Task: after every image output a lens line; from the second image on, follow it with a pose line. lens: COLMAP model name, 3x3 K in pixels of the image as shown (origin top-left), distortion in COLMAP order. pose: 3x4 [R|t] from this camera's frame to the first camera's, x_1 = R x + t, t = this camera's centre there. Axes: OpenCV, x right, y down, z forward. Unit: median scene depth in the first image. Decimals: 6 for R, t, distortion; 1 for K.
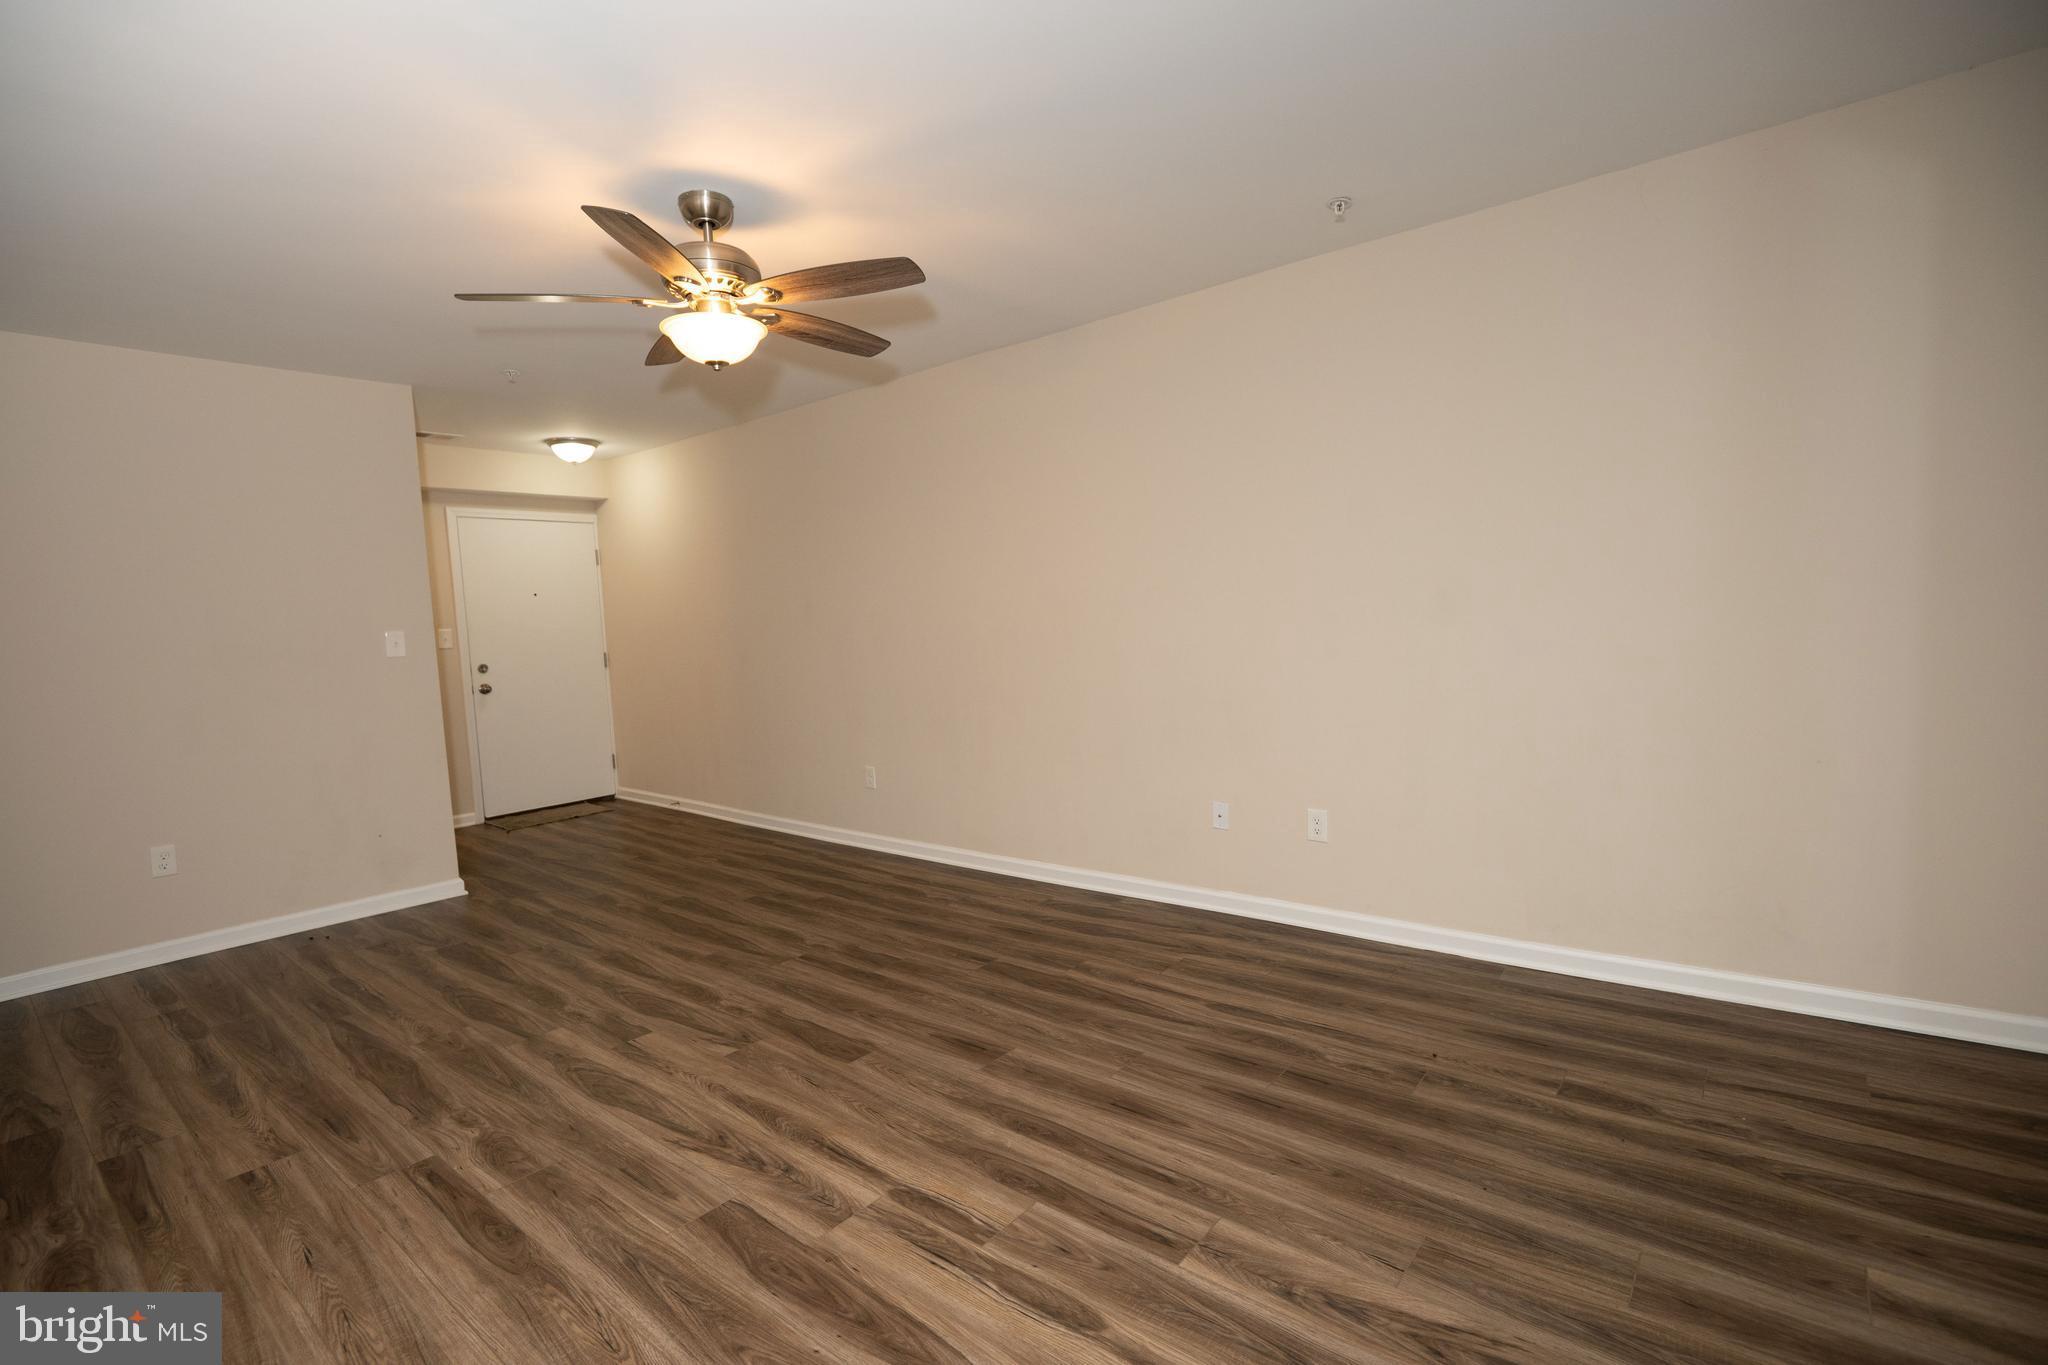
lens RADIAL K [[932.8, 0, 1024.2], [0, 932.8, 688.2], [0, 0, 1]] dist [0.002681, -0.005883]
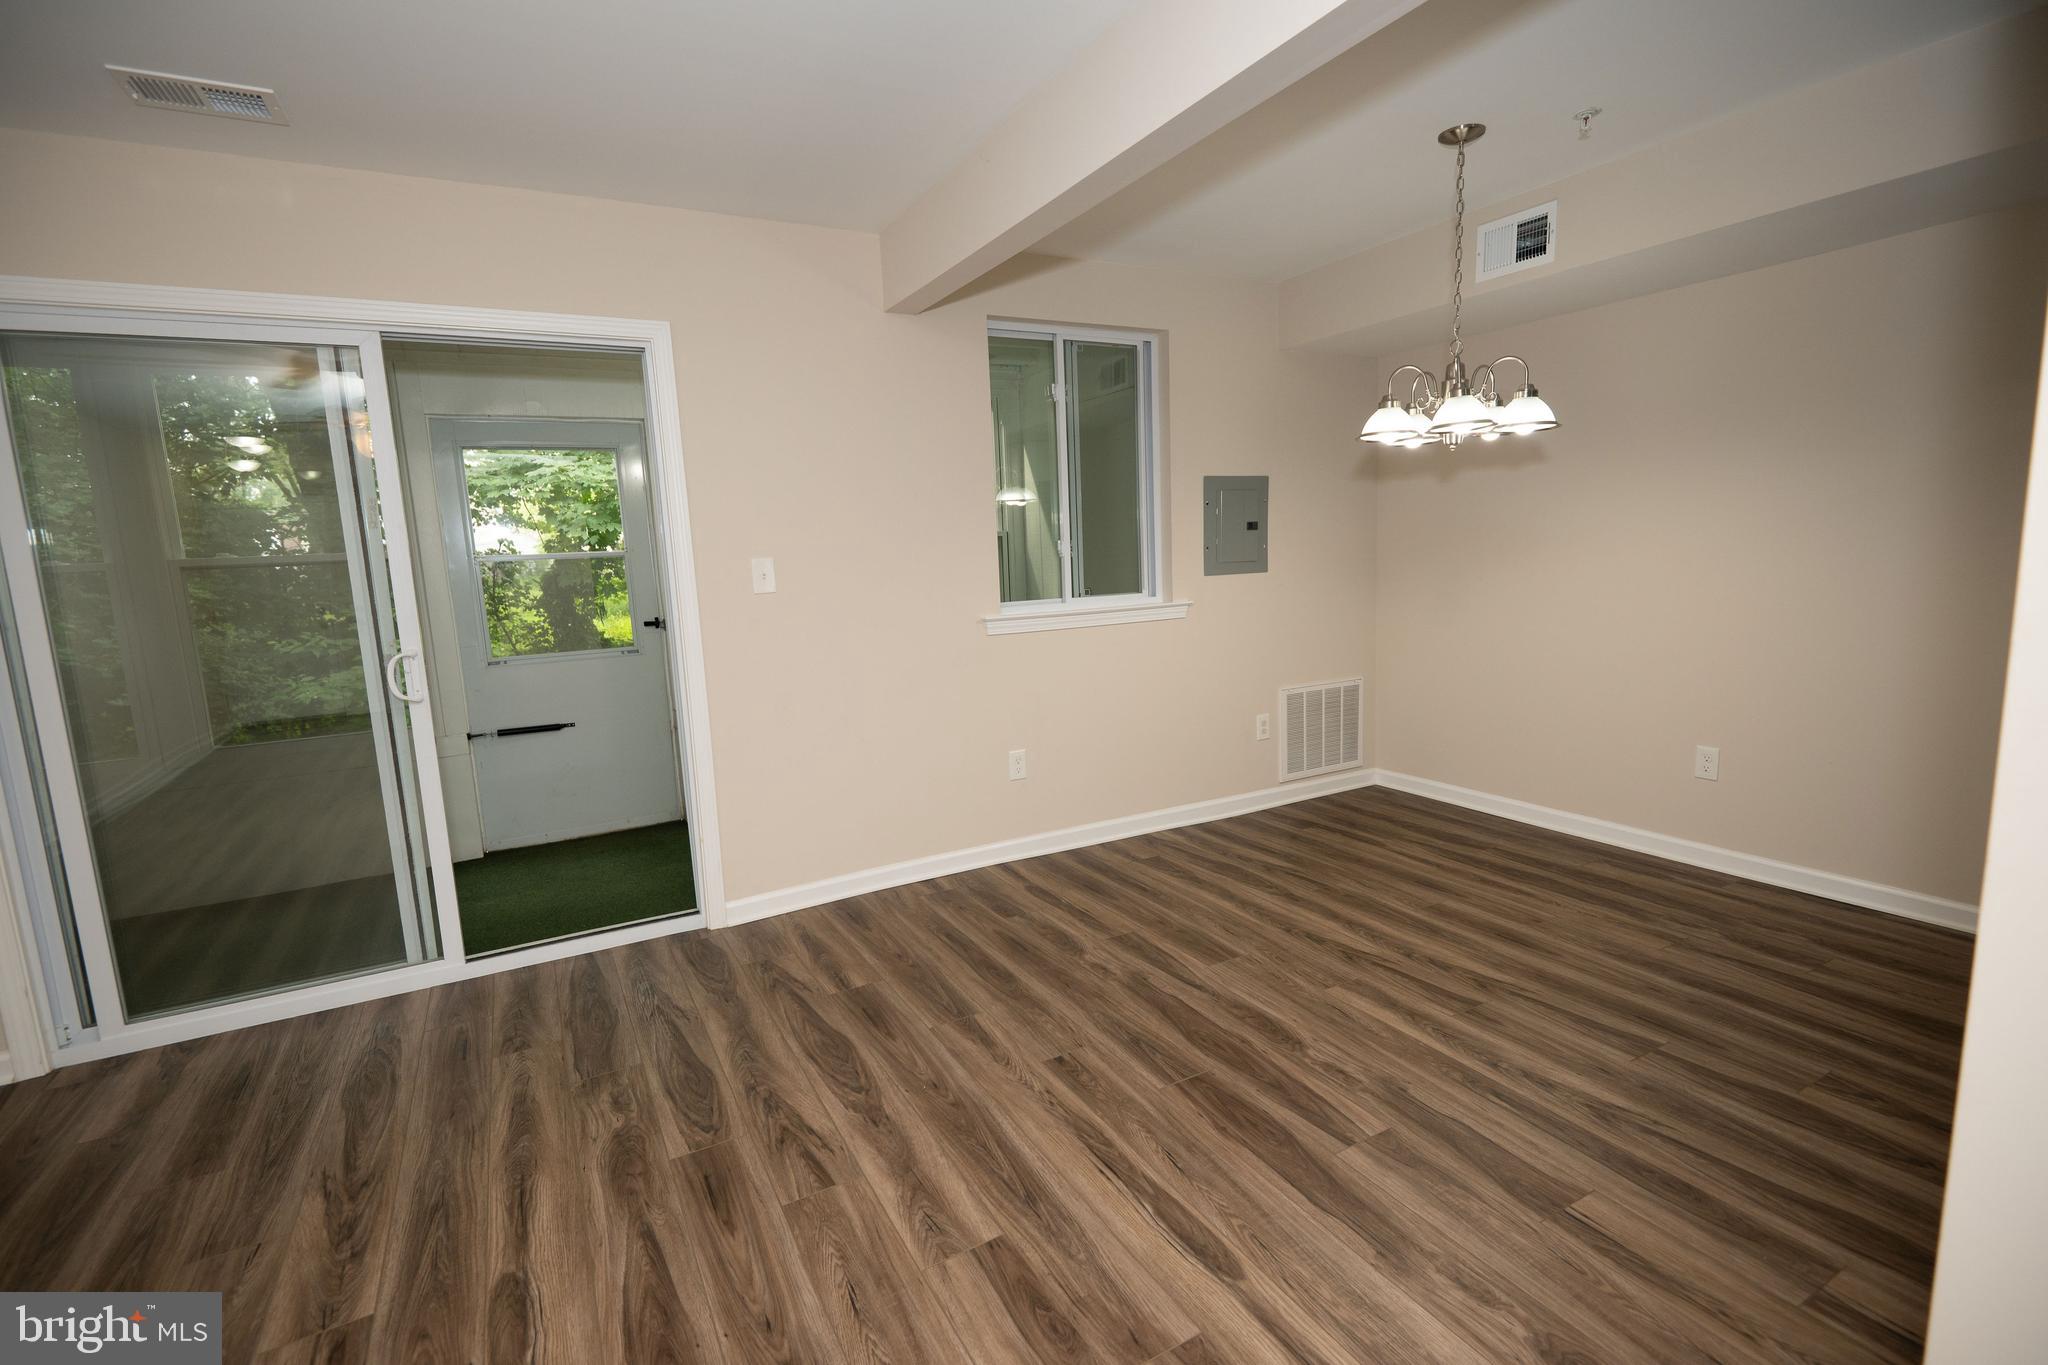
lens RADIAL K [[929.3, 0, 1021.3], [0, 929.3, 688.0], [0, 0, 1]] dist [0.012743, -0.015957]
pose [[-0.923619, 0.029524, 0.382173, -0.480813], [0.114647, 0.972666, 0.201931, -0.068576], [-0.365765, 0.230322, -0.901758, 0.850721]]
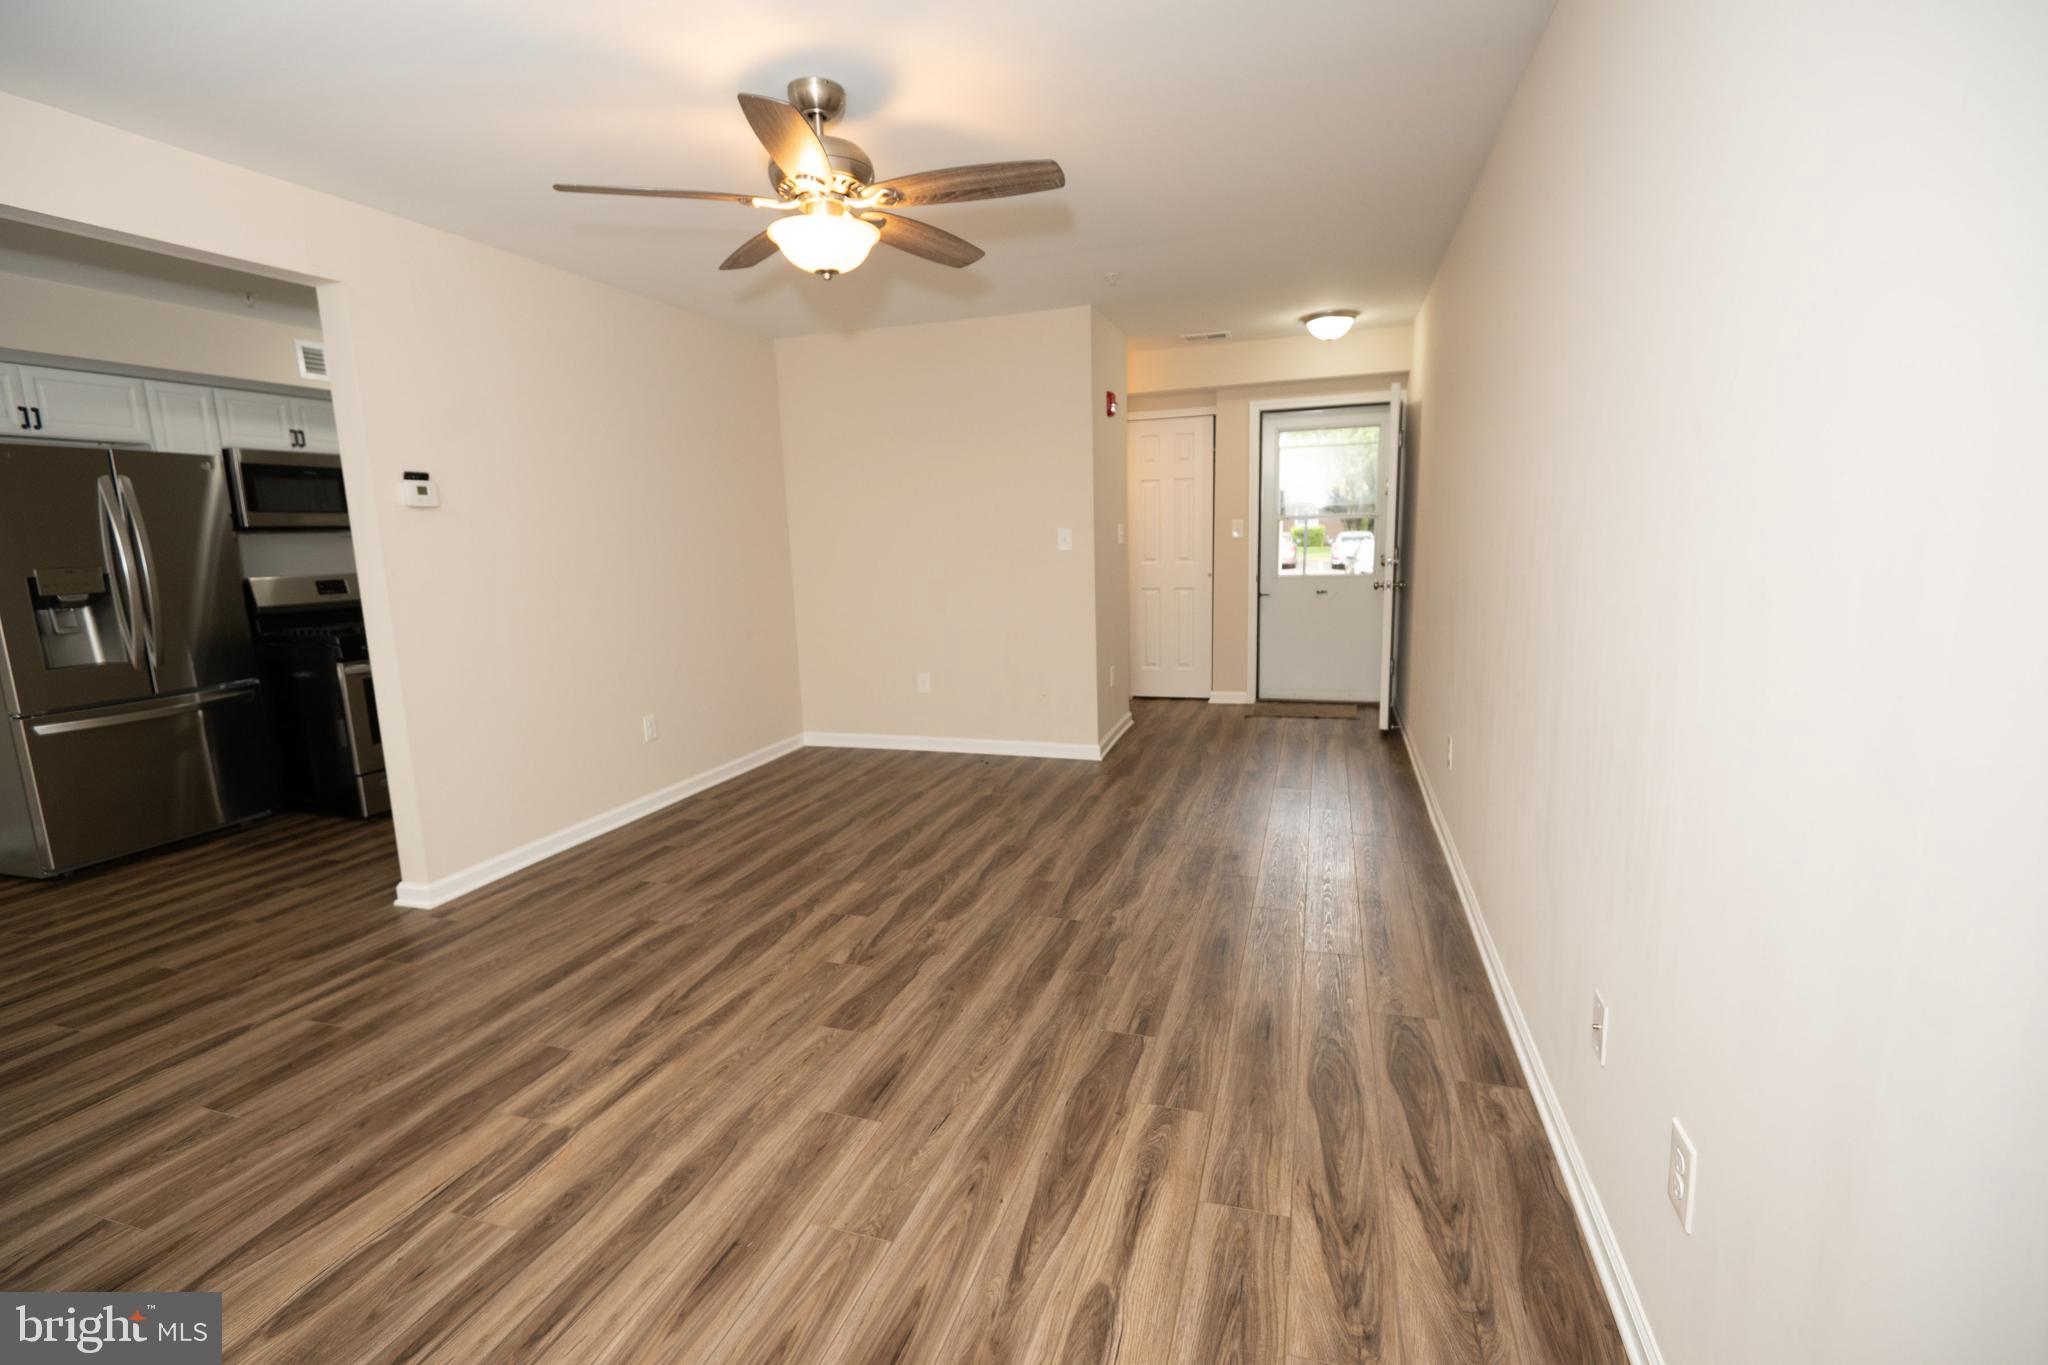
lens RADIAL K [[929.3, 0, 1021.3], [0, 929.3, 688.0], [0, 0, 1]] dist [0.012743, -0.015957]
pose [[0.369089, 0.189558, -0.909858, 0.597315], [-0.058434, 0.981776, 0.180837, -0.104646], [0.927555, -0.013578, 0.373439, 0.730985]]
